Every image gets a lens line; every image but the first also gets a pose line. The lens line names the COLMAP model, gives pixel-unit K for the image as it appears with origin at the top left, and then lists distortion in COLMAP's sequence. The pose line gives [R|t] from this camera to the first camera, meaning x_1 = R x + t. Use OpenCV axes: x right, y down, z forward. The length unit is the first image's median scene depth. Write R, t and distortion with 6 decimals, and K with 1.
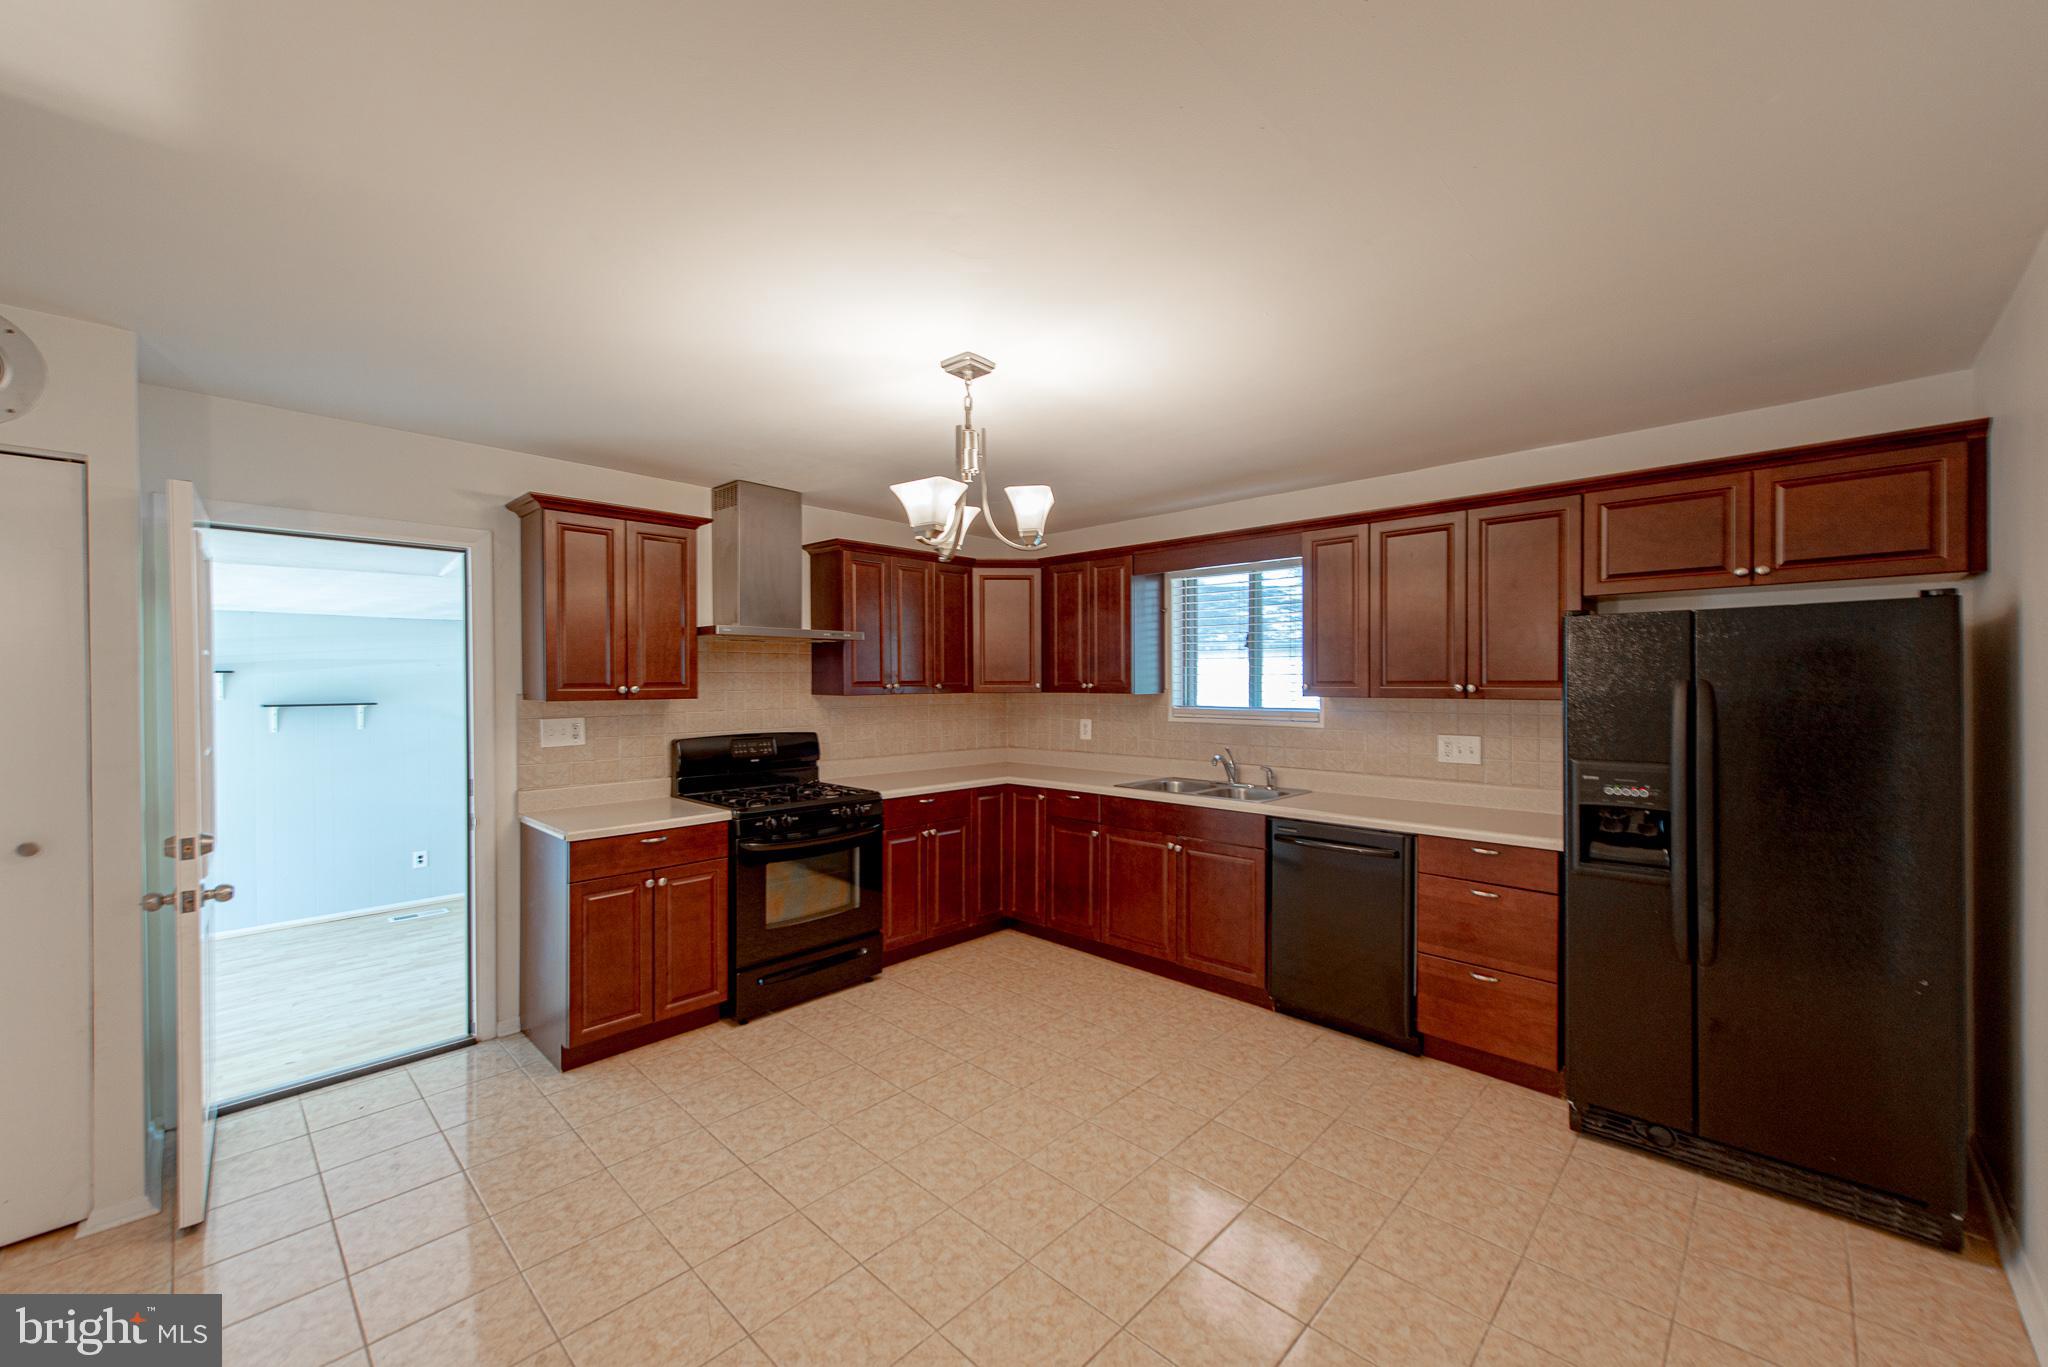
lens RADIAL K [[798.7, 0, 1024.2], [0, 798.7, 684.5], [0, 0, 1]] dist [0.007970, -0.002178]
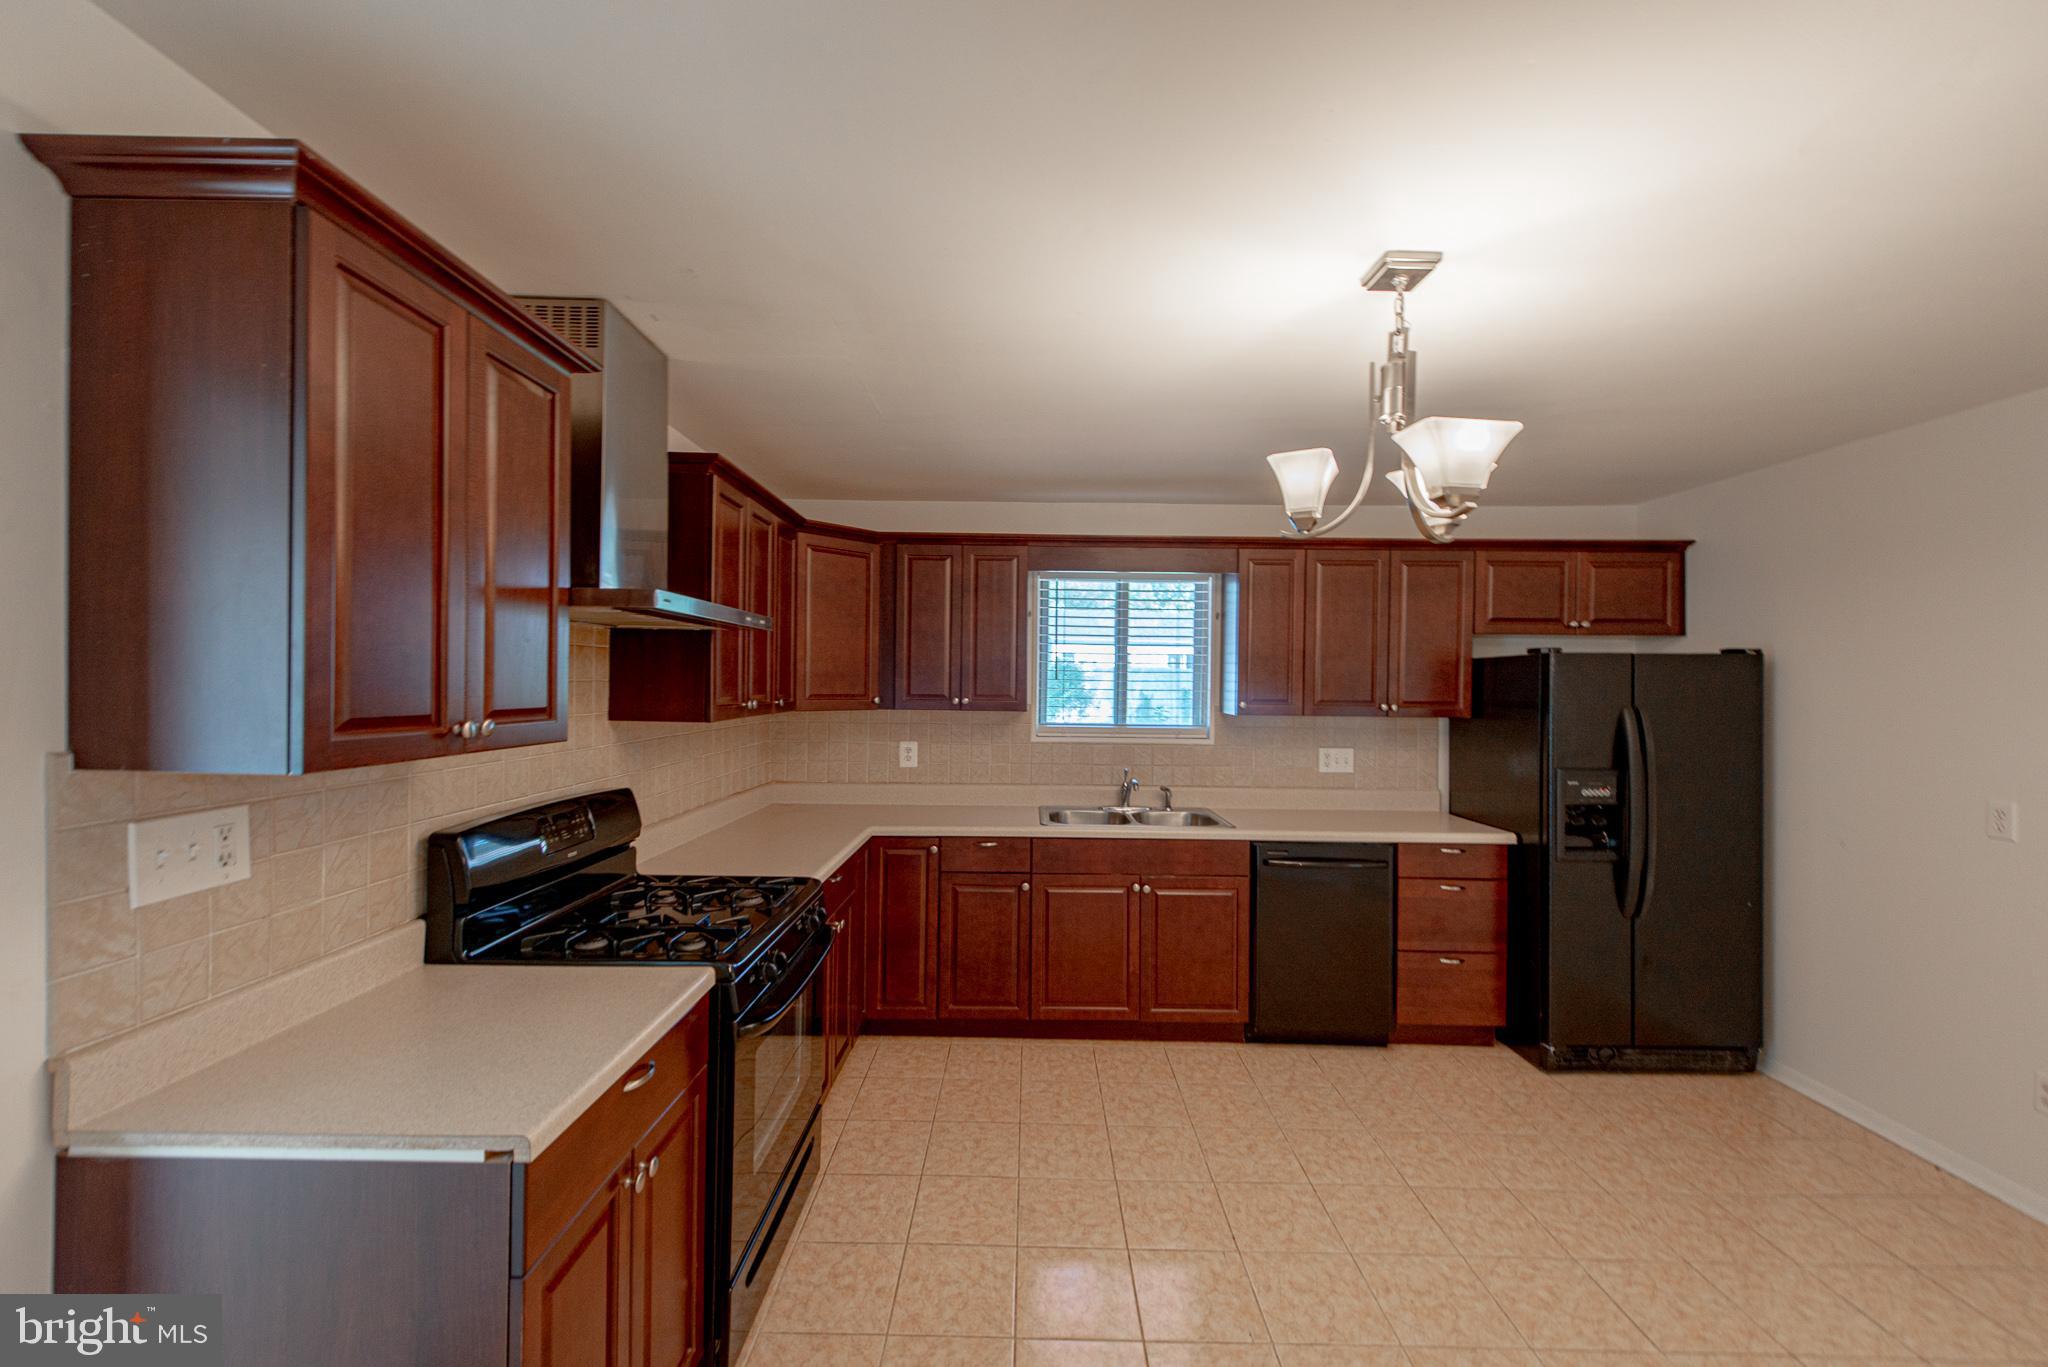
lens RADIAL K [[798.7, 0, 1023.4], [0, 798.7, 683.1], [0, 0, 1]] dist [0.007970, -0.002178]
pose [[0.725711, 0.010855, 0.687915, -0.549749], [-0.010095, 0.999936, -0.005129, -0.017153], [-0.687926, -0.003222, 0.725774, 0.487550]]
